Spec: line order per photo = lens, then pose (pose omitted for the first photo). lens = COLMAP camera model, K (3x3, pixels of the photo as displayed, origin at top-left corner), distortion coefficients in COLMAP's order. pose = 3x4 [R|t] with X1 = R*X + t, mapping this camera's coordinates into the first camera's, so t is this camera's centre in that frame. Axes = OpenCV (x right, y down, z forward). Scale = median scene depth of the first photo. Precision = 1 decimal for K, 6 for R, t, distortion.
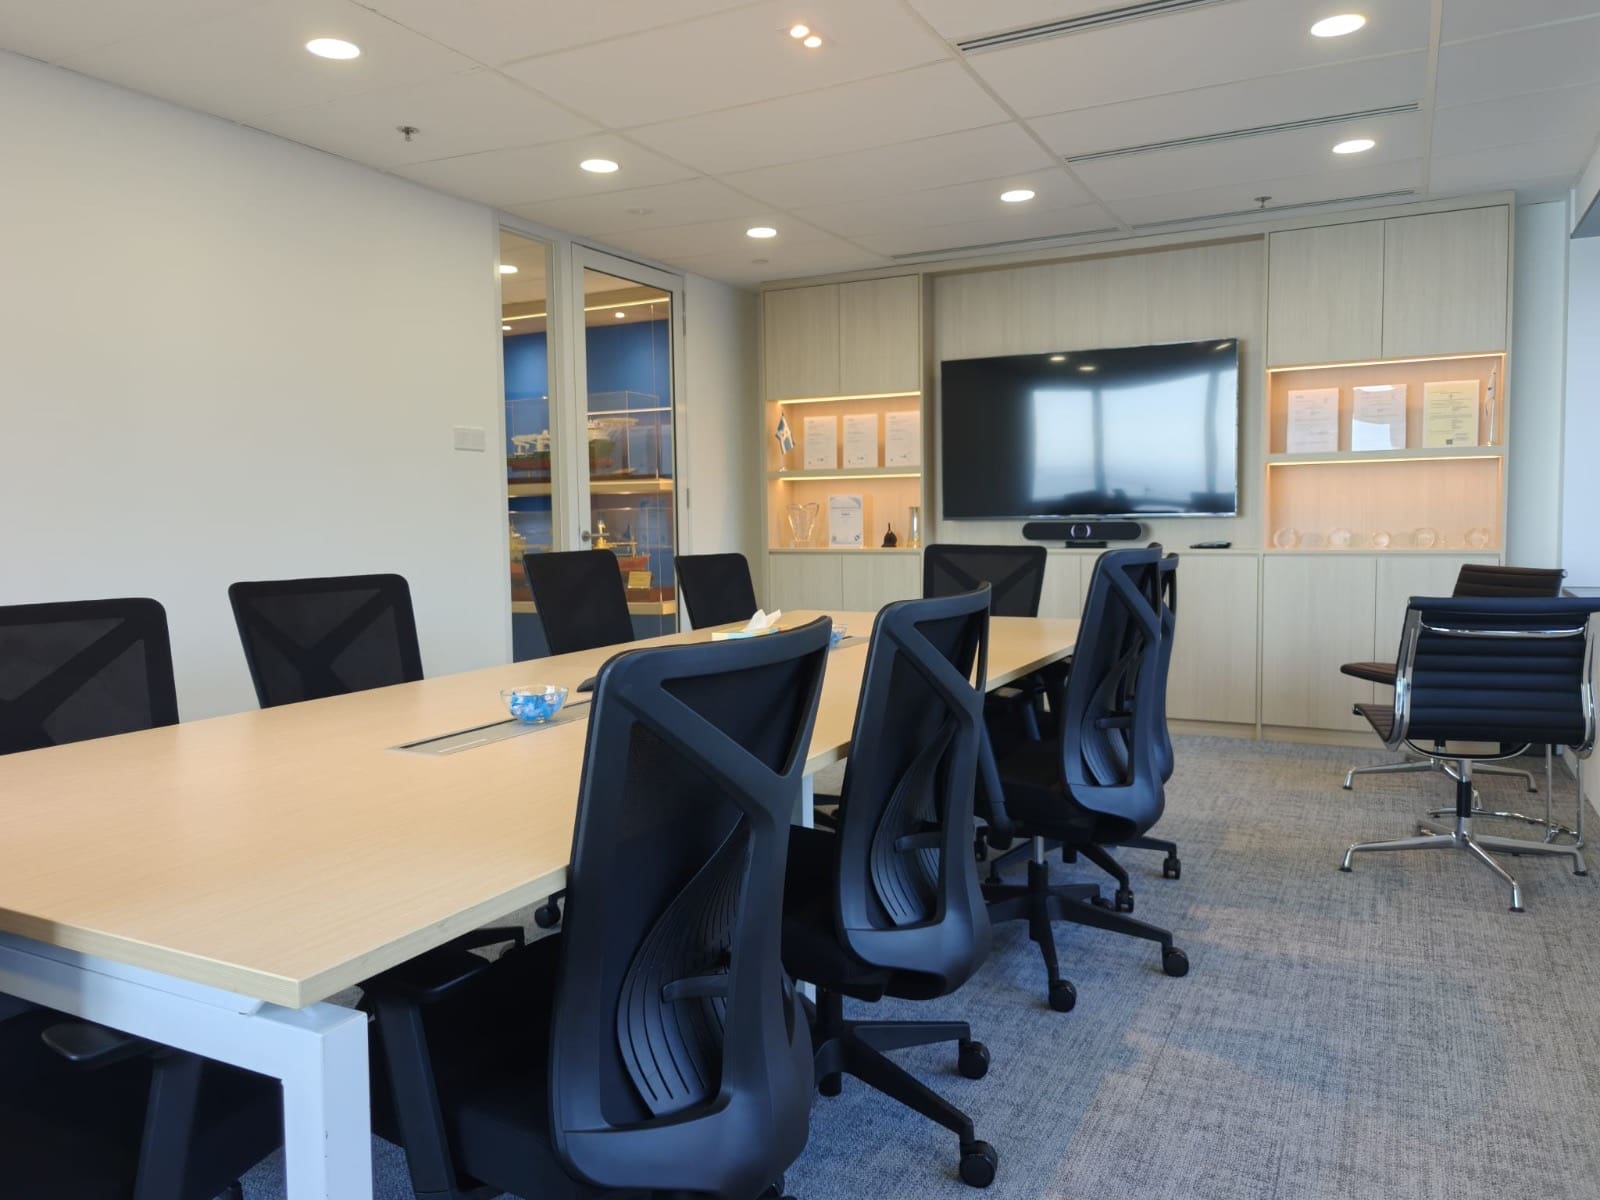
lens RADIAL K [[1153.7, 0, 801.3], [0, 1153.7, 601.3], [0, 0, 1]] dist [0.026072, -0.012410]
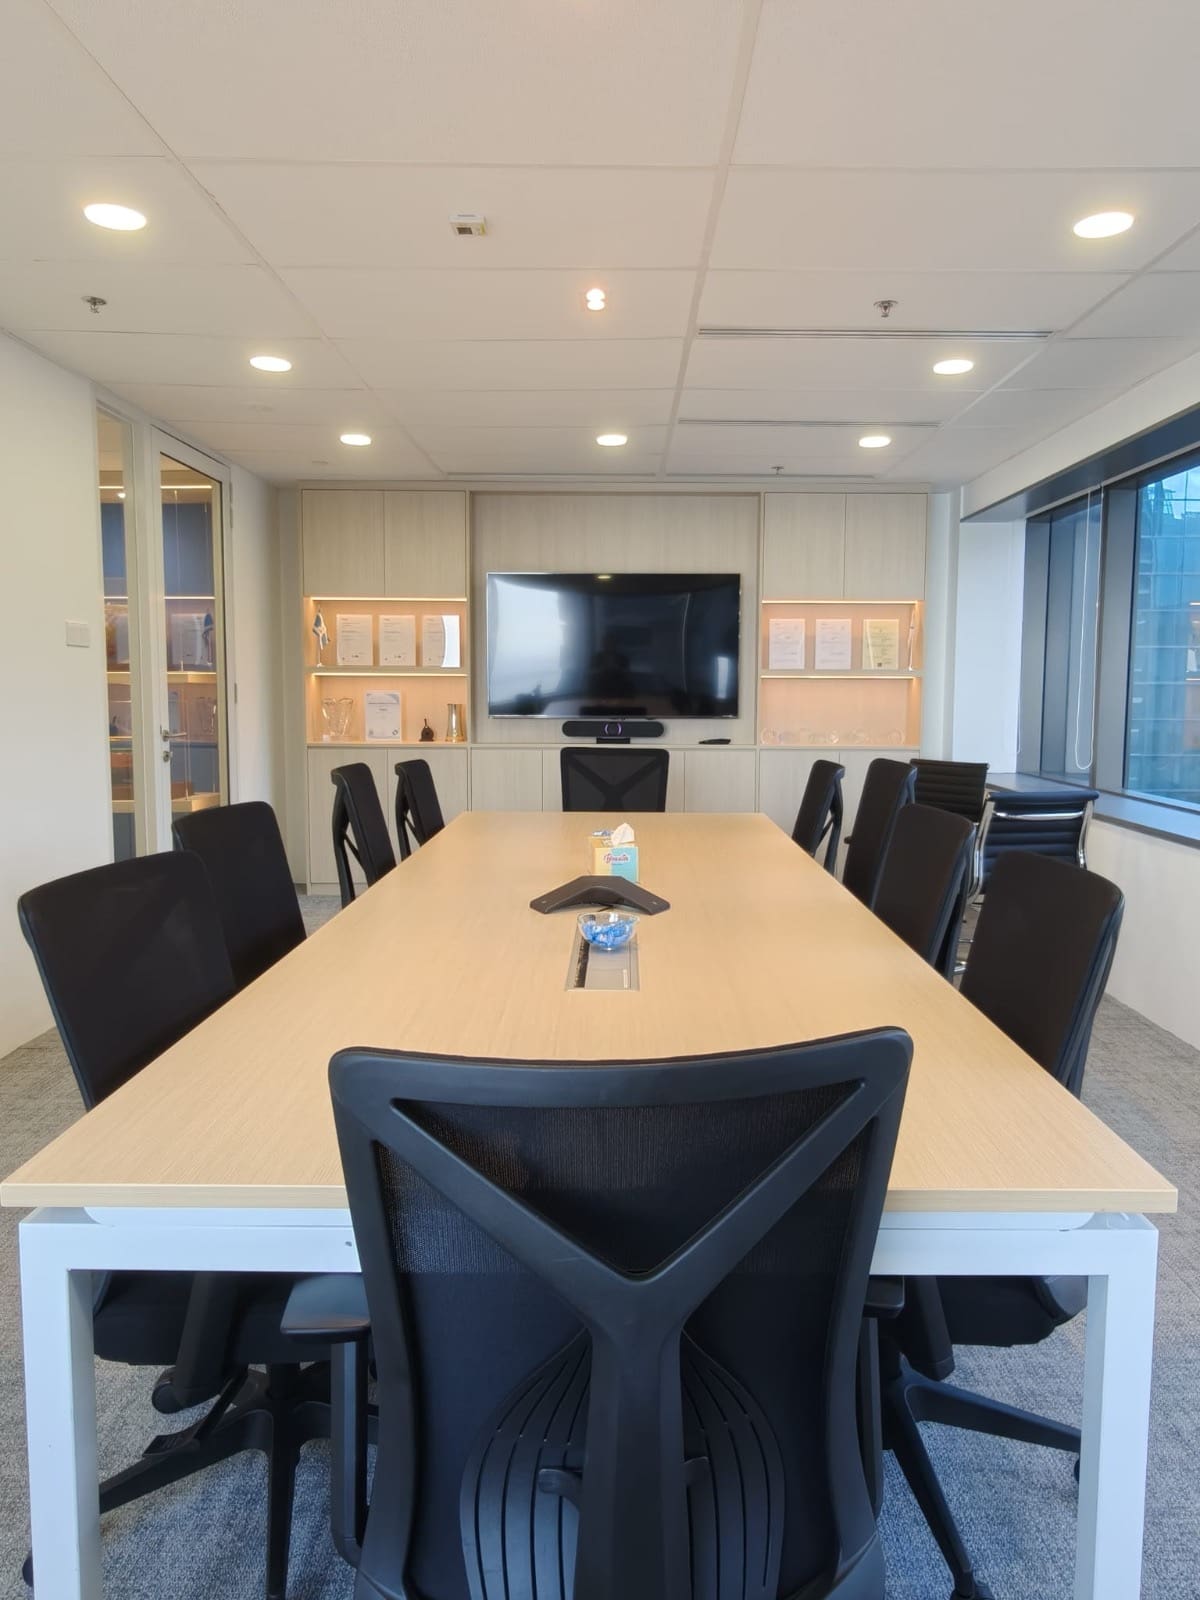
lens RADIAL K [[1070.1, 0, 602.3], [0, 1070.1, 796.8], [0, 0, 1]] dist [0.002983, -0.001914]
pose [[0.890592, -0.027425, 0.453975, -0.246411], [0.015822, 0.999444, 0.029338, -0.023194], [-0.454527, -0.018945, 0.890531, 0.042284]]
